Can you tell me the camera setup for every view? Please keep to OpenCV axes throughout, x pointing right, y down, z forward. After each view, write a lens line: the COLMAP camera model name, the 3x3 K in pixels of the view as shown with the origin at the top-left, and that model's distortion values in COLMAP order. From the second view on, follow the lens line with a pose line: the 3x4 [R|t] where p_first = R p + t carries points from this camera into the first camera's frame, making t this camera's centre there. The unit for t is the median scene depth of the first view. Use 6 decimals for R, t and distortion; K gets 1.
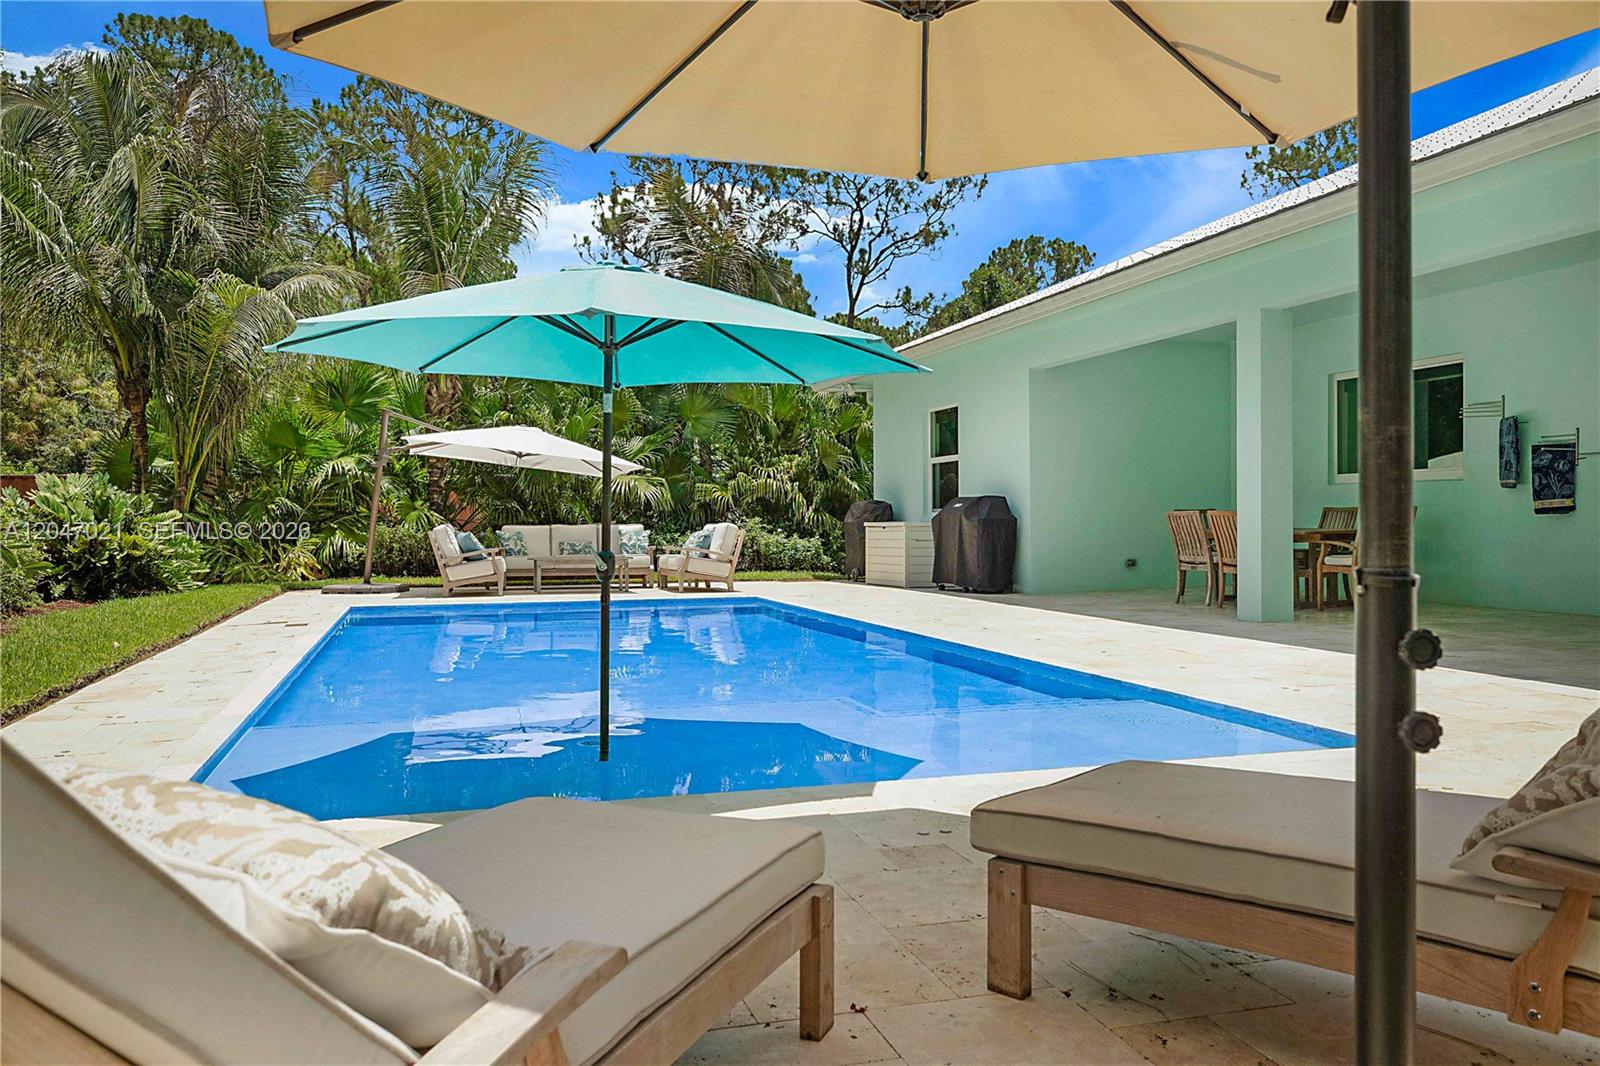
lens RADIAL K [[1227.9, 0, 794.0], [0, 1227.9, 528.3], [0, 0, 1]] dist [0.007456, 0.001866]
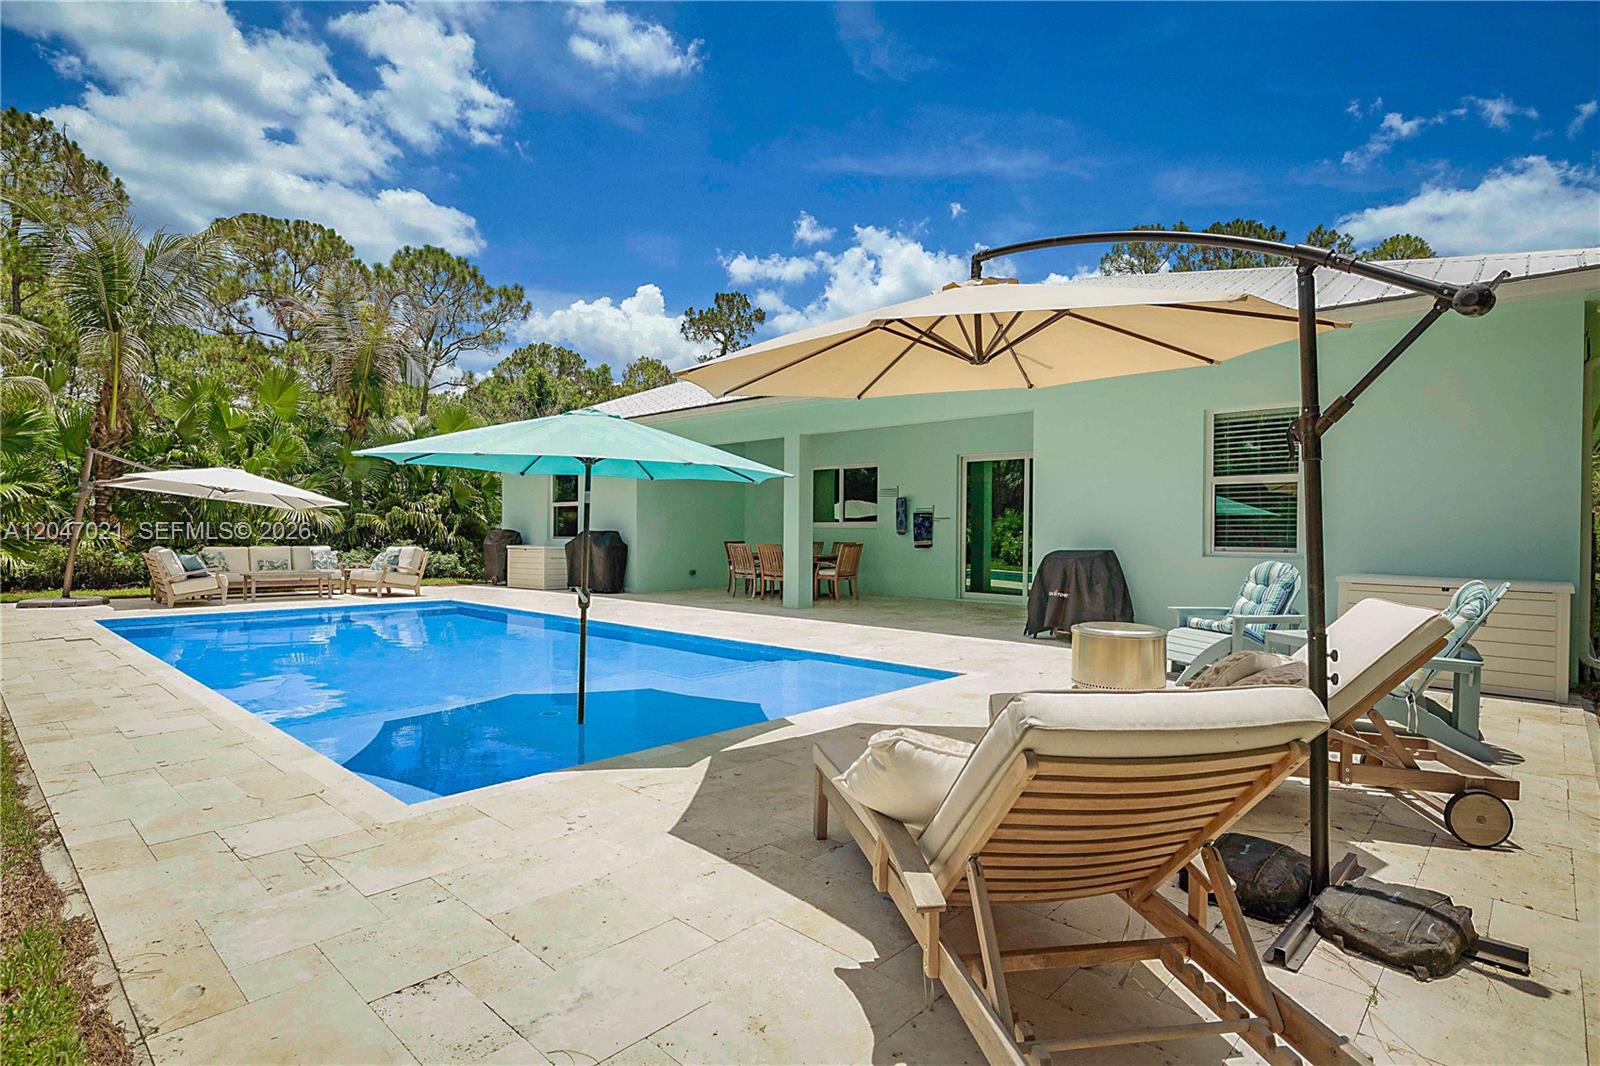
lens RADIAL K [[811.8, 0, 804.8], [0, 811.8, 532.3], [0, 0, 1]] dist [-0.000207, -0.000078]
pose [[0.857589, 0.011358, 0.514210, -0.141898], [-0.008547, 0.999933, -0.007832, -0.016265], [-0.514265, 0.002322, 0.857628, -0.015534]]
